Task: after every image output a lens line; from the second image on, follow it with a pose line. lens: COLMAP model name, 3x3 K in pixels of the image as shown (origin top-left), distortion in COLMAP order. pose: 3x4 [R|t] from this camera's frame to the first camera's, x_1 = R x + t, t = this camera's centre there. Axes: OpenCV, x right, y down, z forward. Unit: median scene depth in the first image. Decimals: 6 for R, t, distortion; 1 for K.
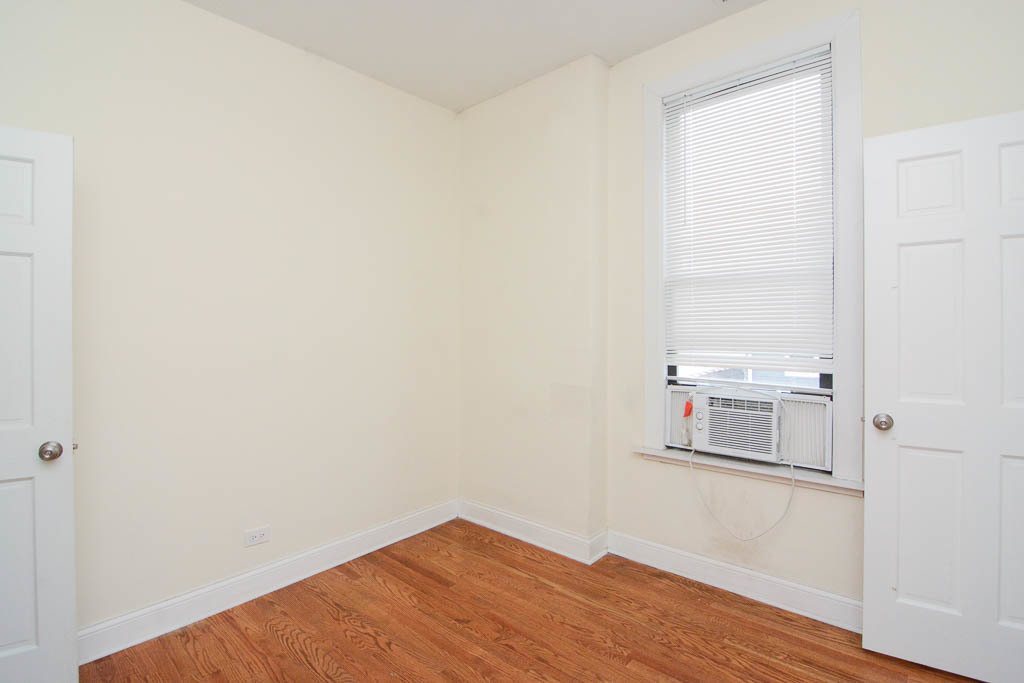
lens RADIAL K [[500.9, 0, 509.8], [0, 500.9, 339.8], [0, 0, 1]] dist [-0.001447, -0.004765]
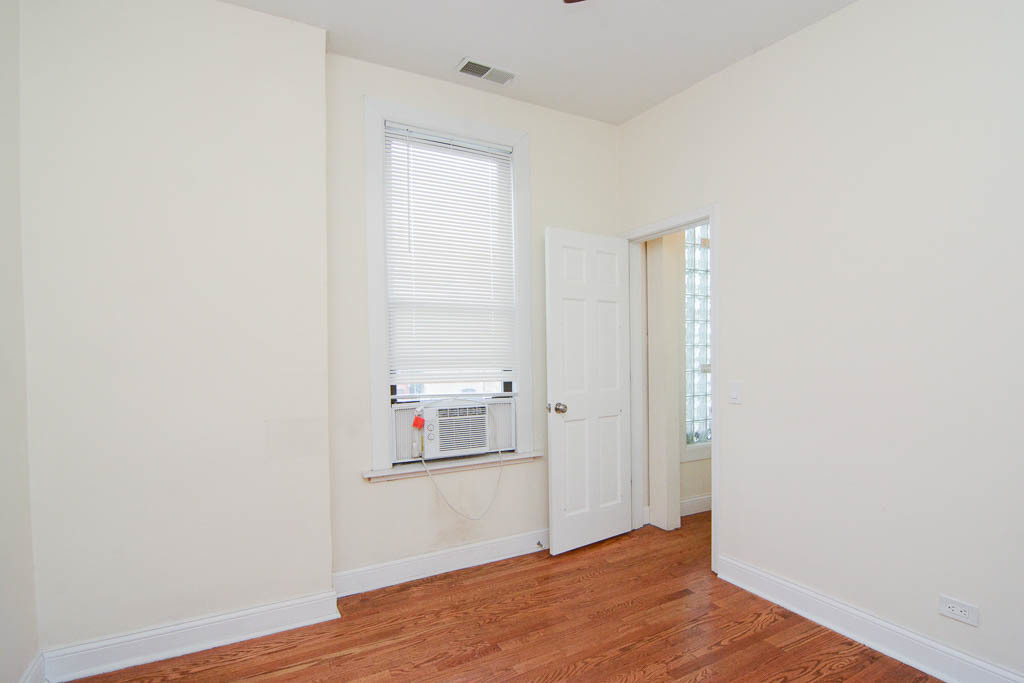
lens RADIAL K [[500.9, 0, 508.7], [0, 500.9, 367.6], [0, 0, 1]] dist [-0.001447, -0.004765]
pose [[0.340508, -0.028726, 0.939803, -0.626926], [0.020856, 0.999518, 0.022995, -0.003589], [-0.940010, 0.011770, 0.340943, 0.470536]]
